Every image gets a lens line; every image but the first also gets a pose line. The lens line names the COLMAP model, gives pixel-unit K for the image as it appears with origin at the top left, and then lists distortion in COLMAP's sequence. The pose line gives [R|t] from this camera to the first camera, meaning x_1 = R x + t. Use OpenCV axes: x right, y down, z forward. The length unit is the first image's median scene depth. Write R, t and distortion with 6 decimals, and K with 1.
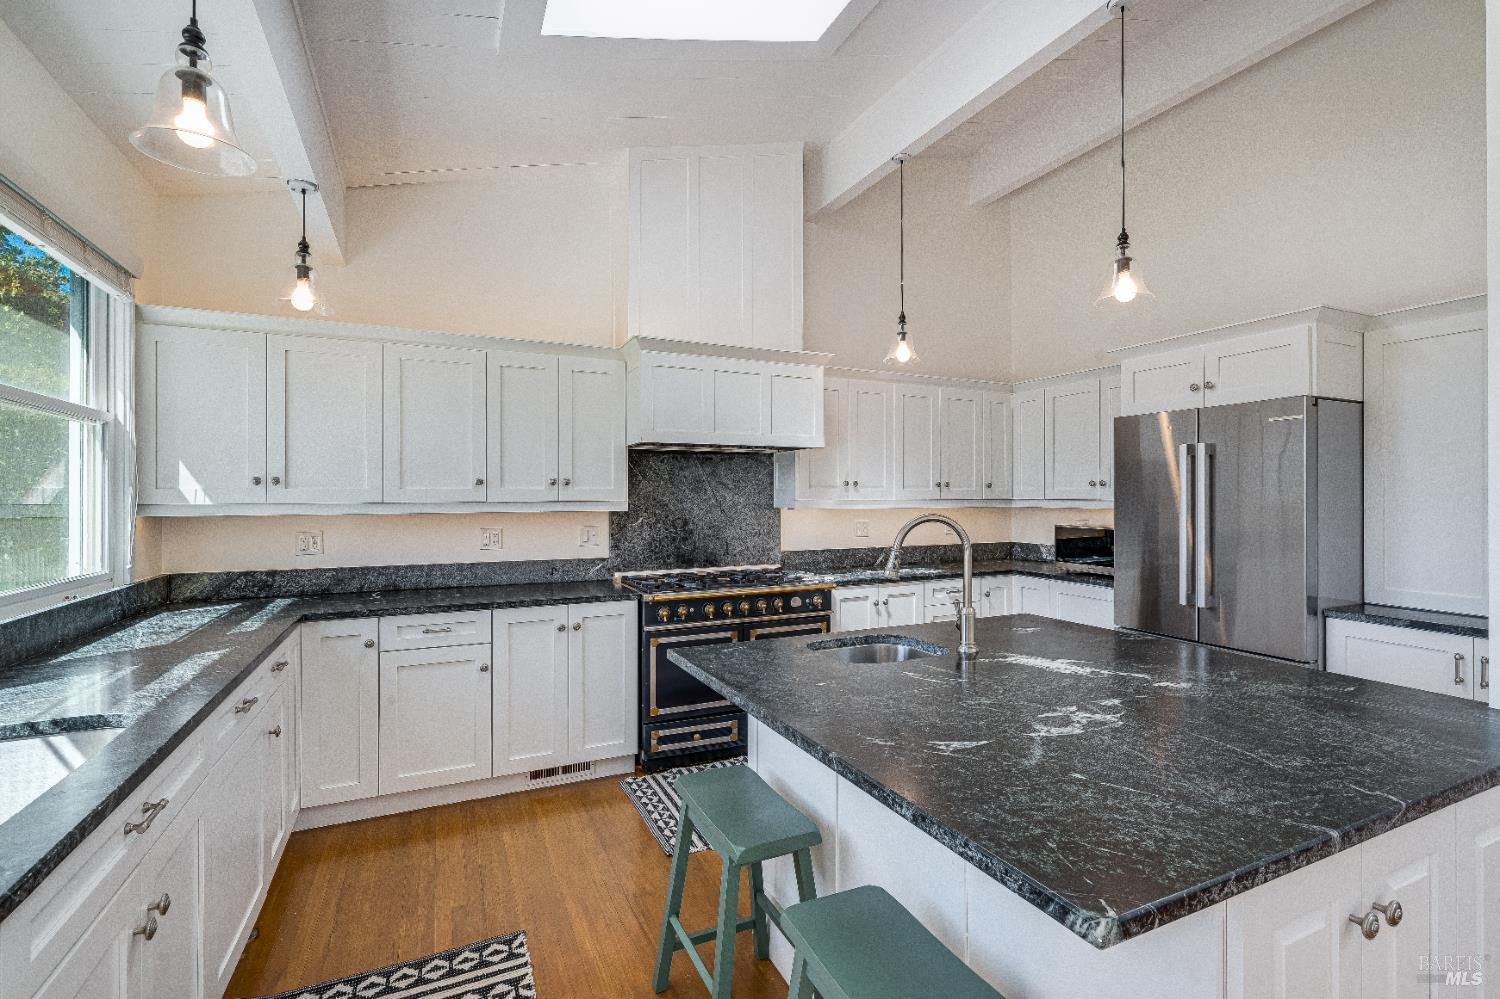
lens RADIAL K [[684.7, 0, 750.0], [0, 684.7, 499.5], [0, 0, 1]] dist [-0.000837, -0.000366]
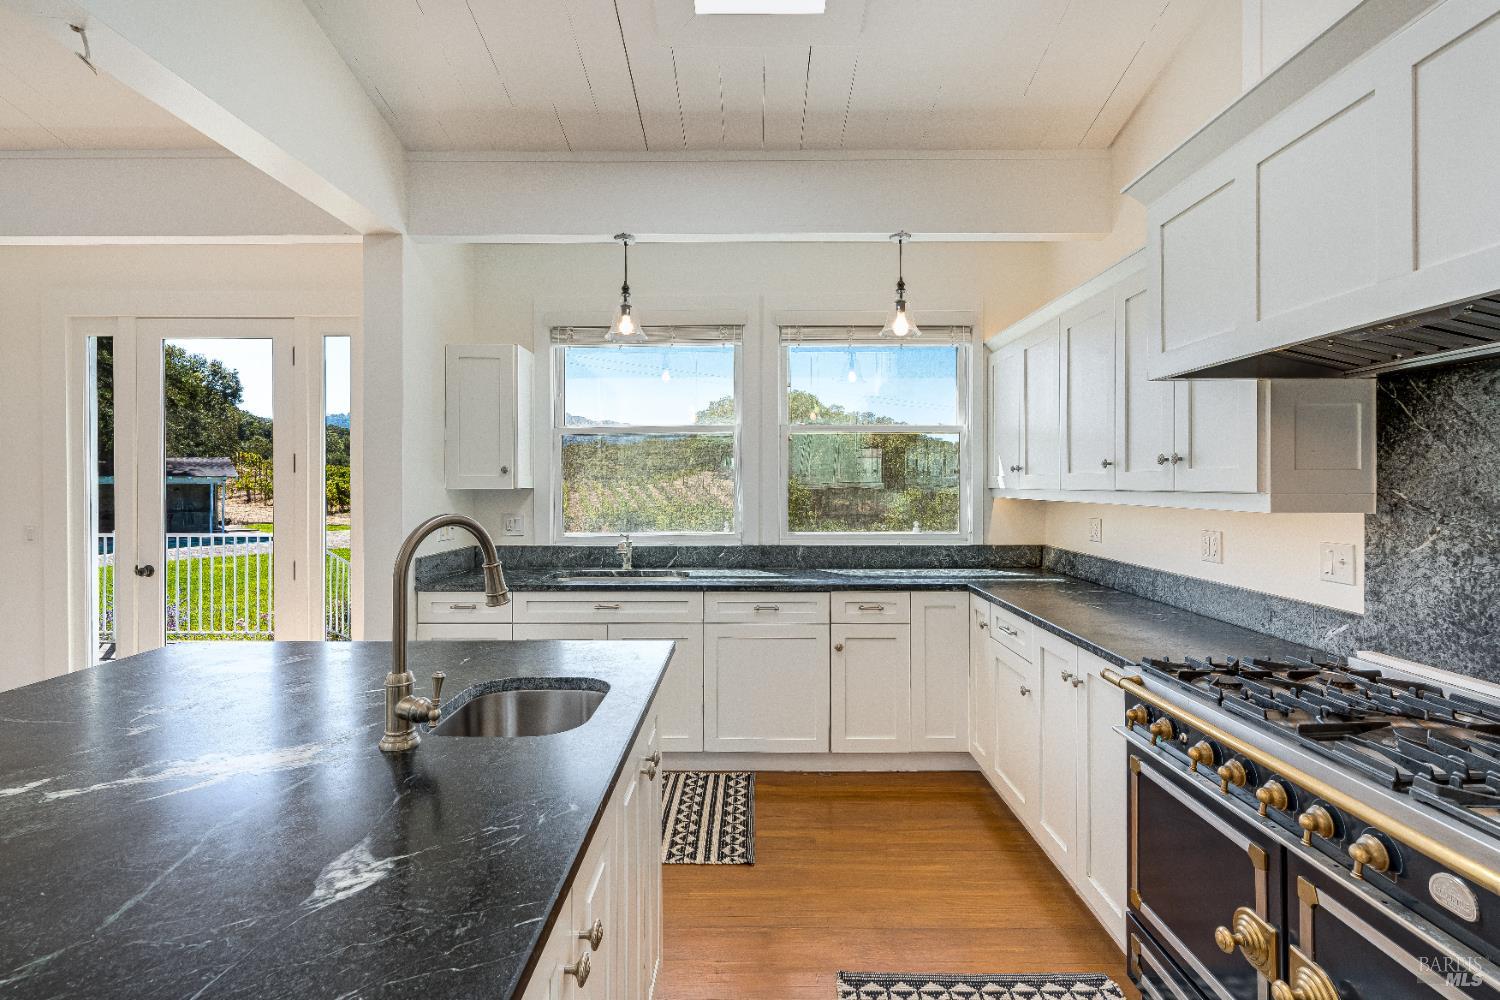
lens RADIAL K [[686.0, 0, 743.4], [0, 686.0, 480.6], [0, 0, 1]] dist [-0.000627, 0.000000]
pose [[-0.429770, -0.001682, -0.902937, 0.501539], [-0.007414, 0.999971, 0.001665, -0.004874], [0.902908, 0.007410, -0.429770, 1.045717]]
